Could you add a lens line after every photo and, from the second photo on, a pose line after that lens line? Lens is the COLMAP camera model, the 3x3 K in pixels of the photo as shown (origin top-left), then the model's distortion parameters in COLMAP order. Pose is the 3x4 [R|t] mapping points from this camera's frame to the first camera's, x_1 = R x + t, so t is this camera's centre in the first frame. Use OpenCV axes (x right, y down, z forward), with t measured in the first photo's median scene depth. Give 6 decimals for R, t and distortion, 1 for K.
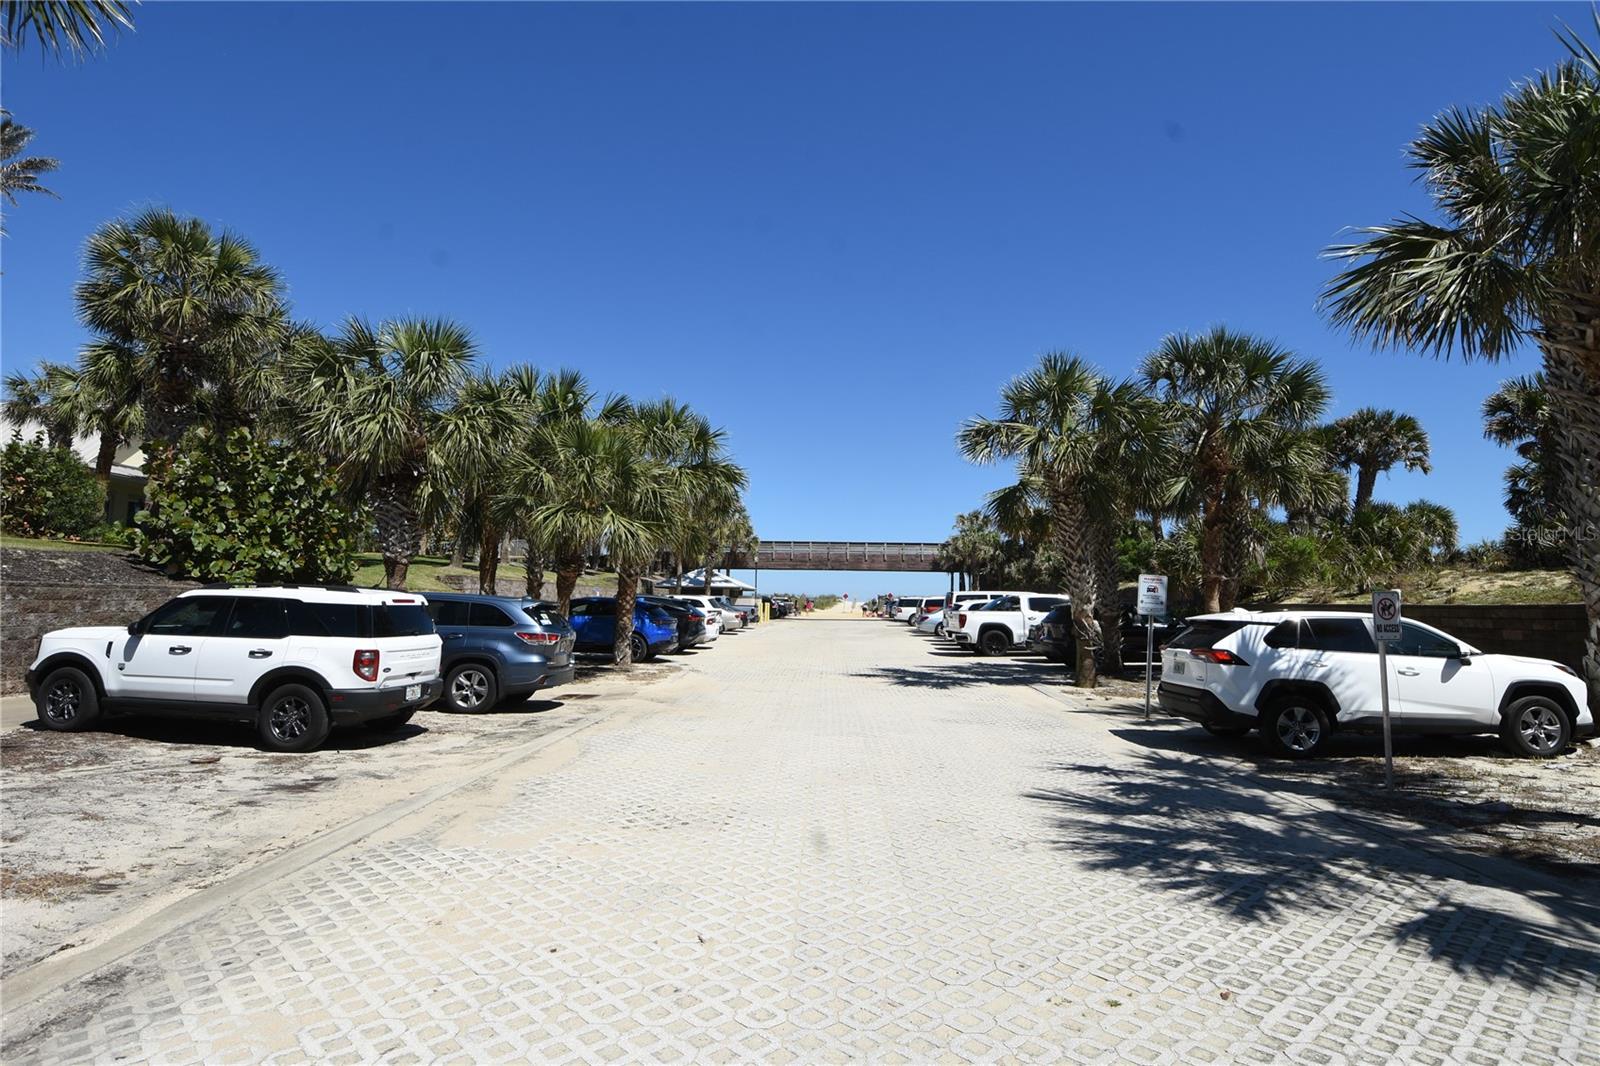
lens RADIAL K [[831.3, 0, 800.0], [0, 831.3, 533.0], [0, 0, 1]] dist [0.000326, 0.000006]
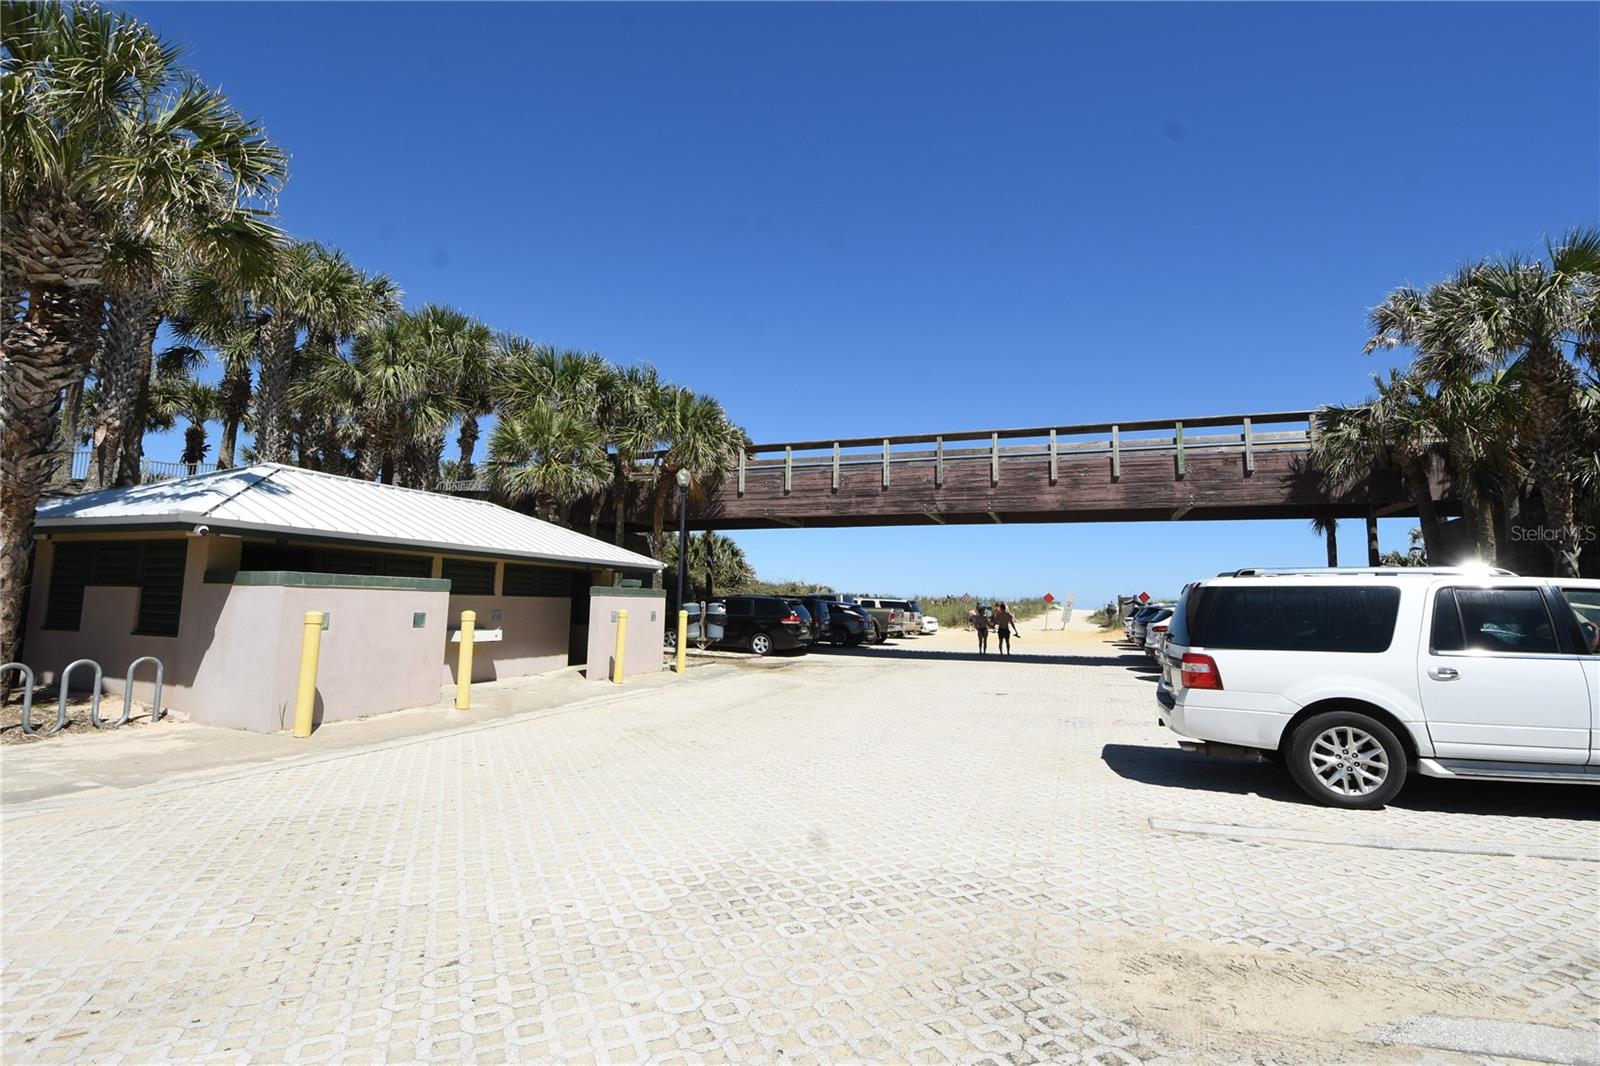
lens RADIAL K [[716.9, 0, 800.0], [0, 716.9, 533.0], [0, 0, 1]] dist [0.000098, 0.000017]
pose [[0.951137, -0.032096, -0.307097, 0.069965], [0.027519, 0.999436, -0.019226, 0.054951], [0.307541, 0.009836, 0.951484, 0.693017]]
